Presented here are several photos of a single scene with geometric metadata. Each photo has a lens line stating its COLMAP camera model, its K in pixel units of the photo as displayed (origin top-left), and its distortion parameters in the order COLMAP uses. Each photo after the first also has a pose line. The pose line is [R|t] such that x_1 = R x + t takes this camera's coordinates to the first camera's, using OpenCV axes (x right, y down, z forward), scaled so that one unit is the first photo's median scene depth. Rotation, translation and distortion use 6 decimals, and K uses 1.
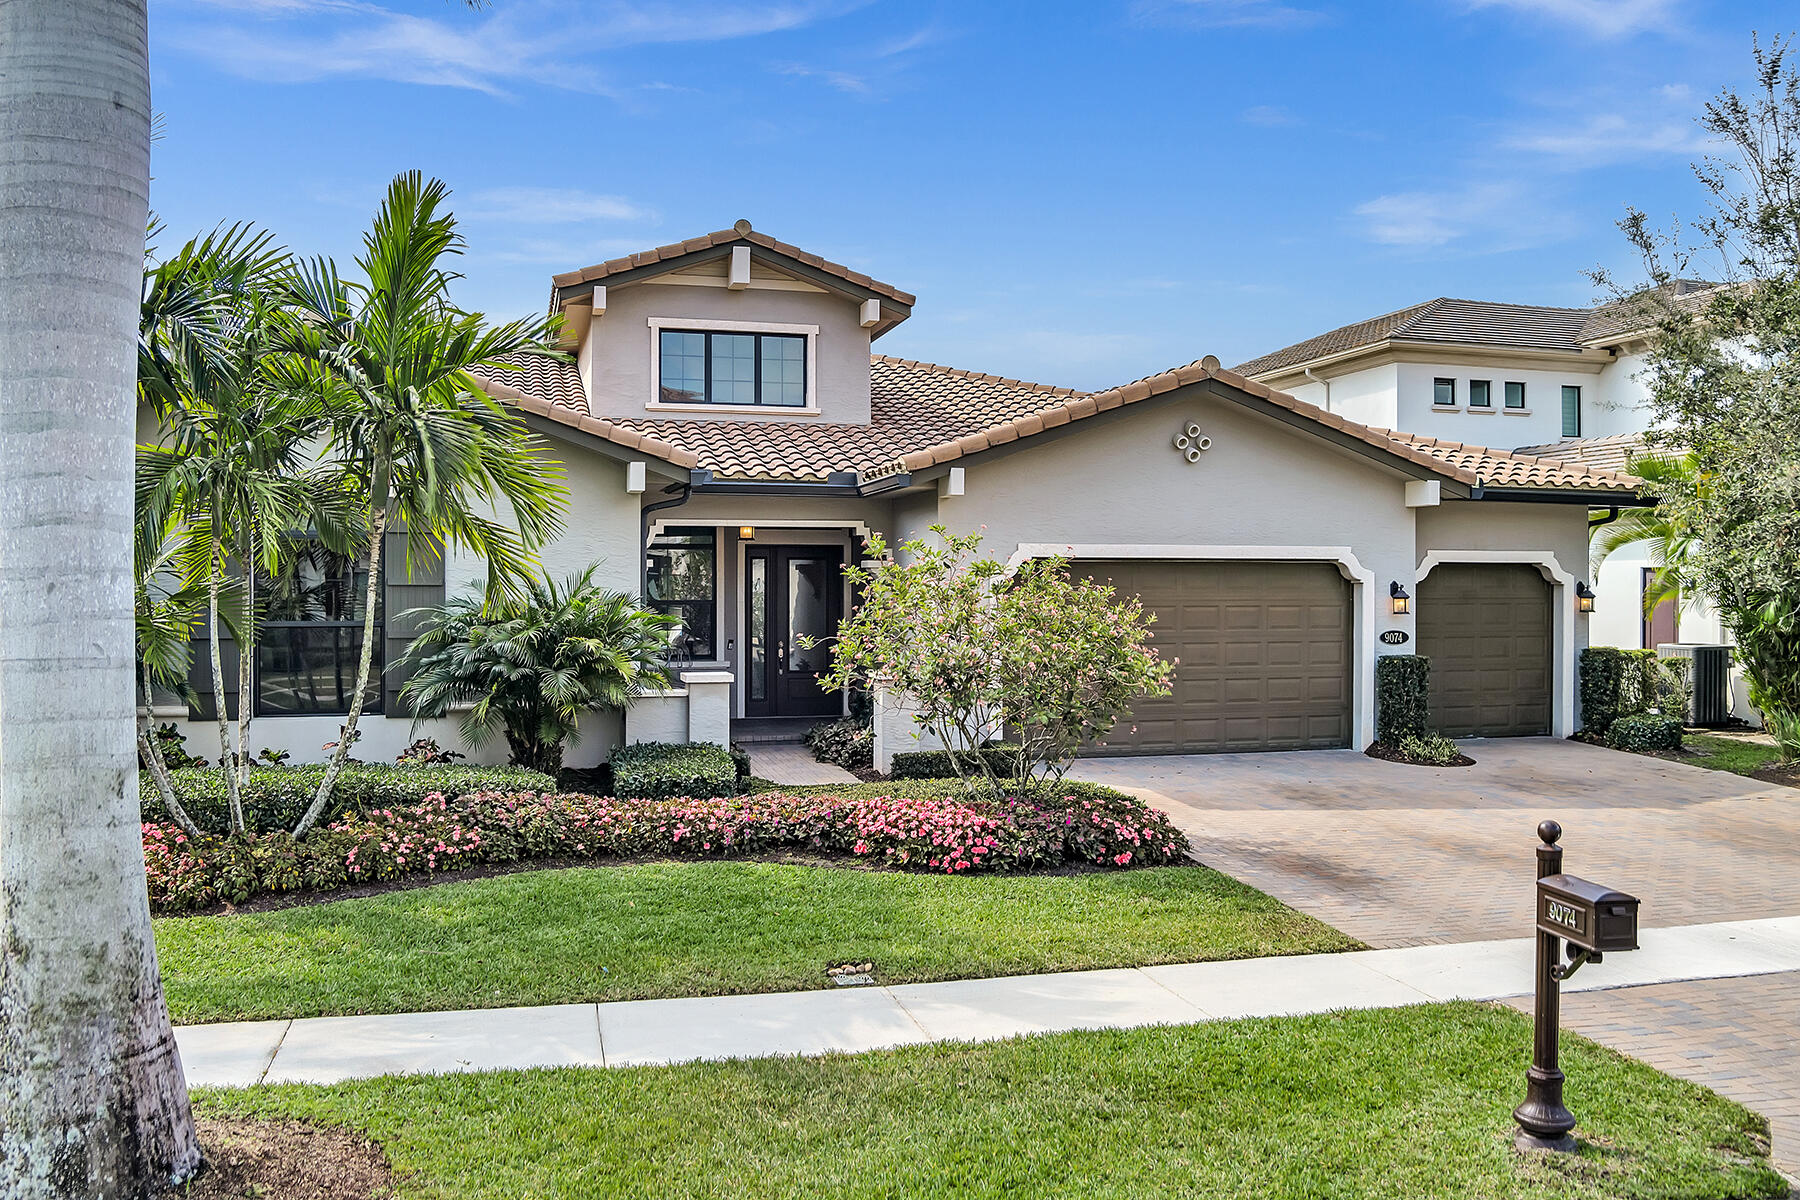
lens RADIAL K [[1420.1, 0, 900.0], [0, 1420.1, 600.0], [0, 0, 1]] dist [-0.069597, 0.013497]
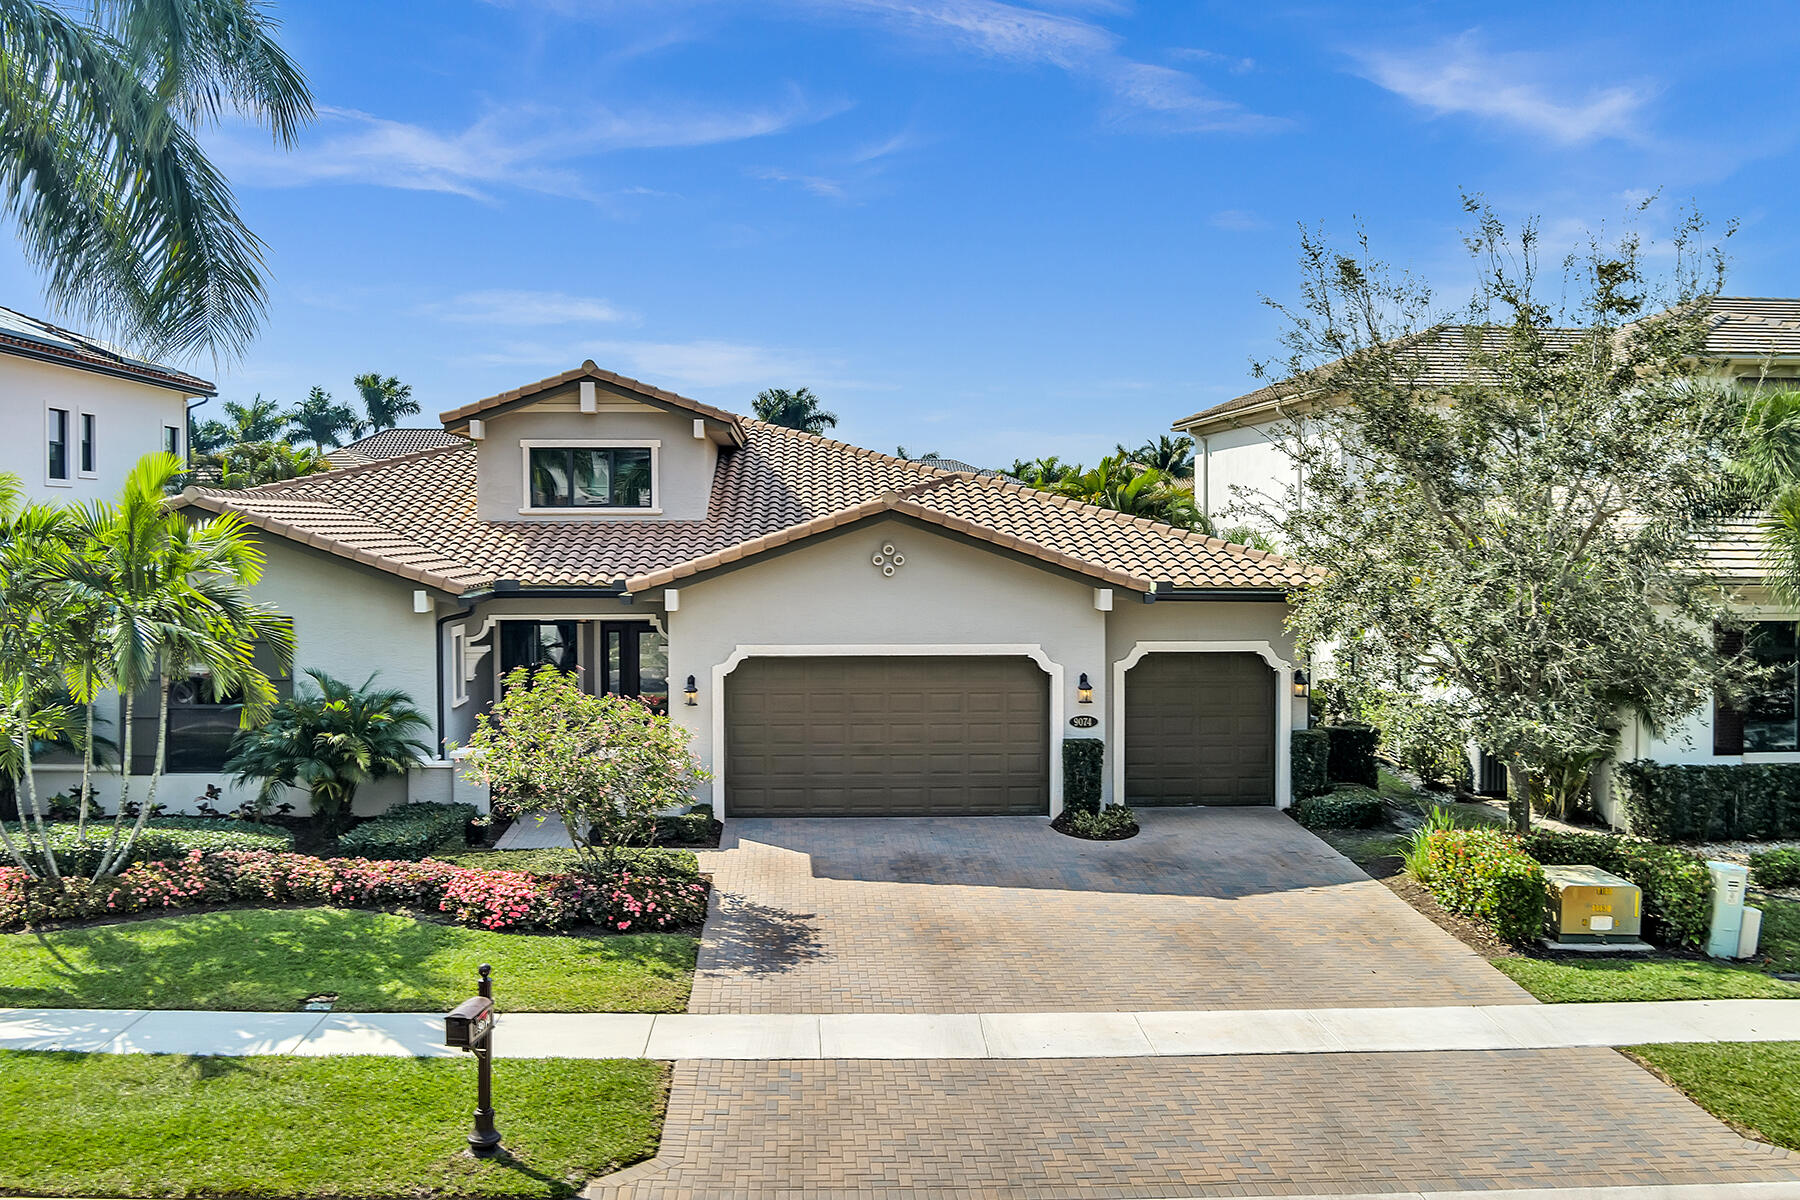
lens RADIAL K [[1472.7, 0, 900.0], [0, 1472.7, 600.0], [0, 0, 1]] dist [-0.076908, 0.027210]
pose [[0.975326, 0.011132, -0.220490, 0.471838], [-0.001657, 0.999069, 0.043108, -0.125891], [0.220764, -0.041679, 0.974436, -0.202066]]
